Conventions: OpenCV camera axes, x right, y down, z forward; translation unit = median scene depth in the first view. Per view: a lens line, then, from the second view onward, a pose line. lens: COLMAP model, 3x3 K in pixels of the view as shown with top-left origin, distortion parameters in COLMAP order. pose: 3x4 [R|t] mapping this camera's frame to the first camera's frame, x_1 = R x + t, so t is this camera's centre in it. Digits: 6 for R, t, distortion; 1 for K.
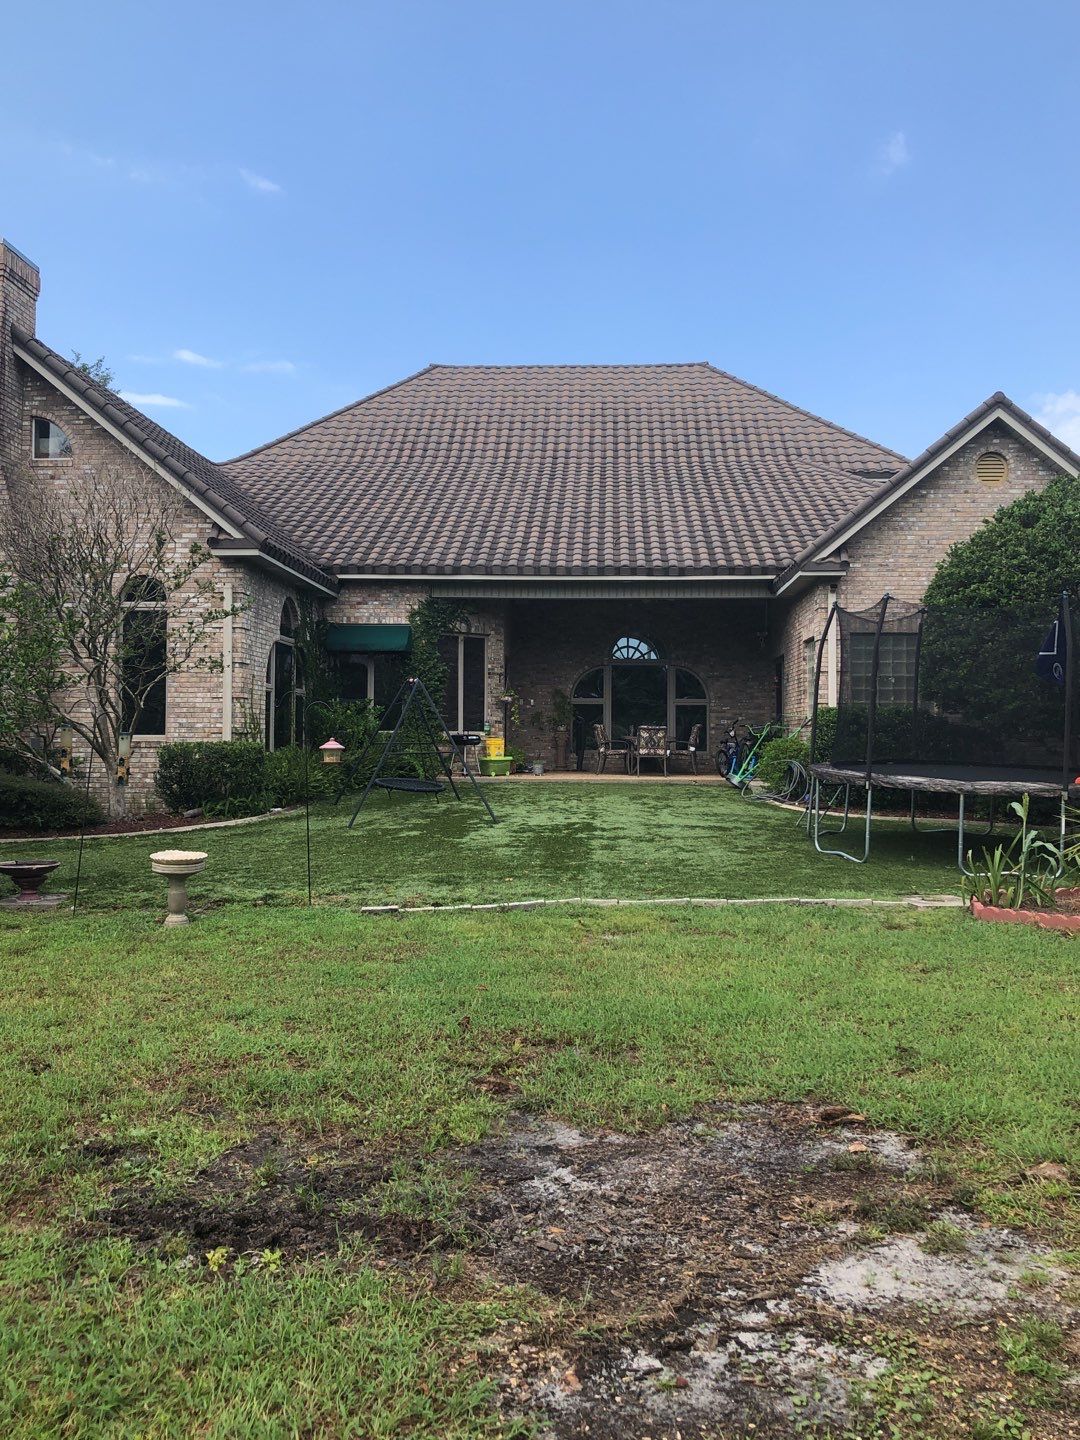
lens RADIAL K [[1133.2, 0, 540.0], [0, 1133.2, 720.0], [0, 0, 1]] dist [-0.000697, -0.009311]
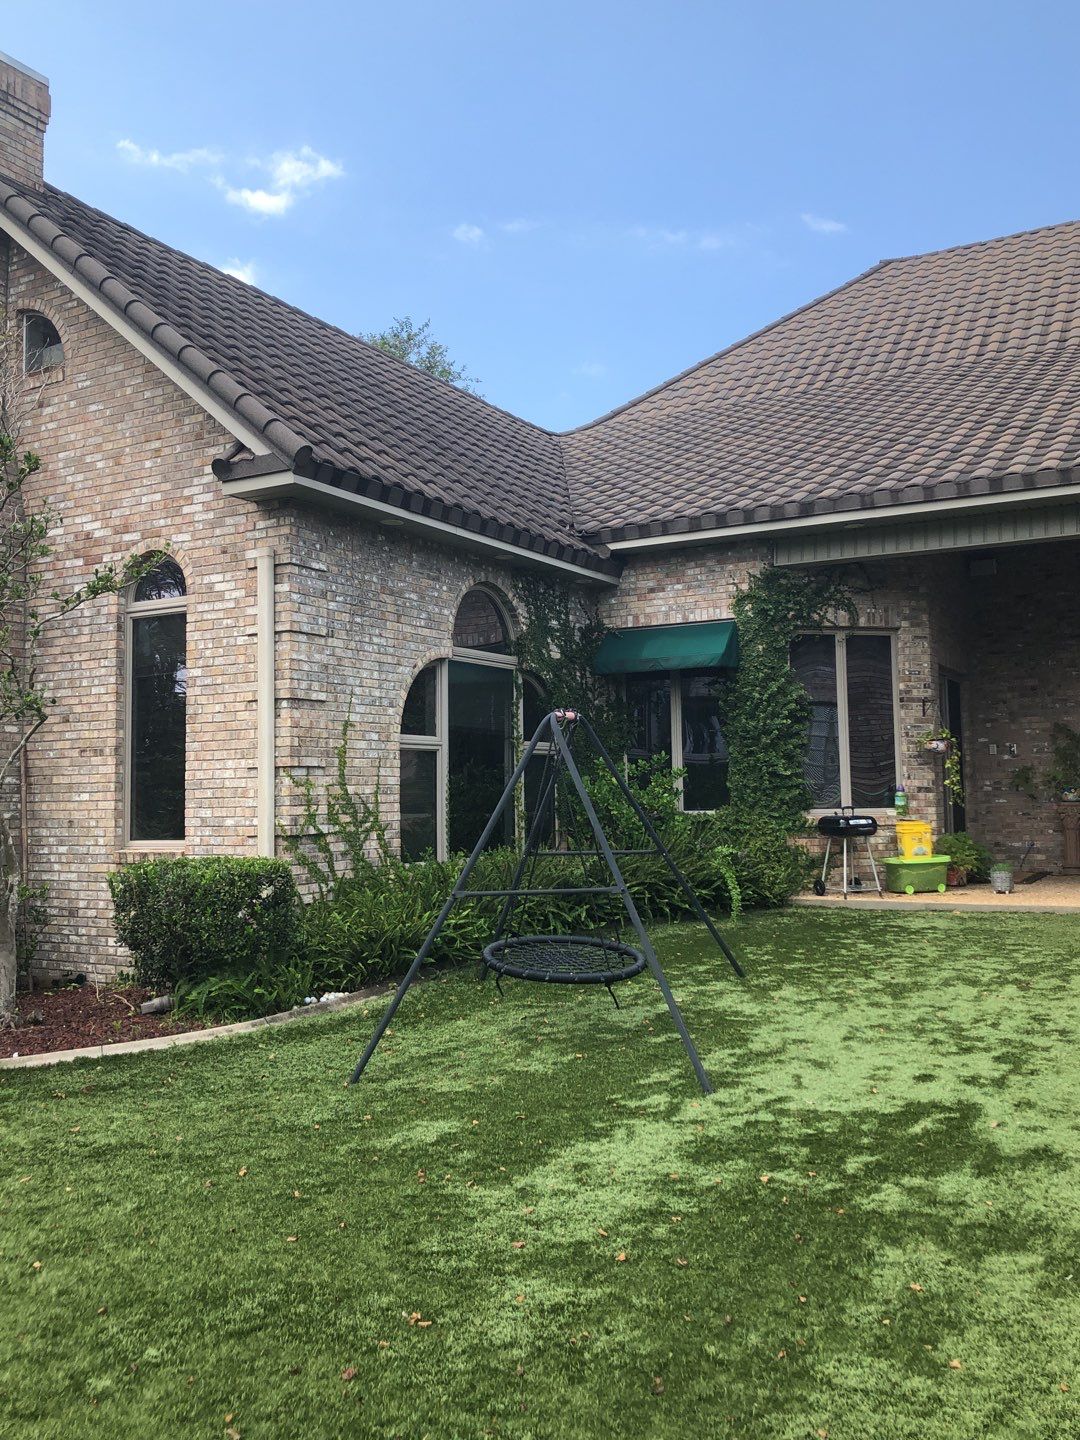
lens RADIAL K [[1267.8, 0, 546.0], [0, 1267.8, 704.6], [0, 0, 1]] dist [0.081459, -0.217253]
pose [[0.902290, -0.052890, -0.427872, 0.070209], [0.029459, 0.997690, -0.061204, -0.007464], [0.430121, 0.042619, 0.901765, 0.428287]]
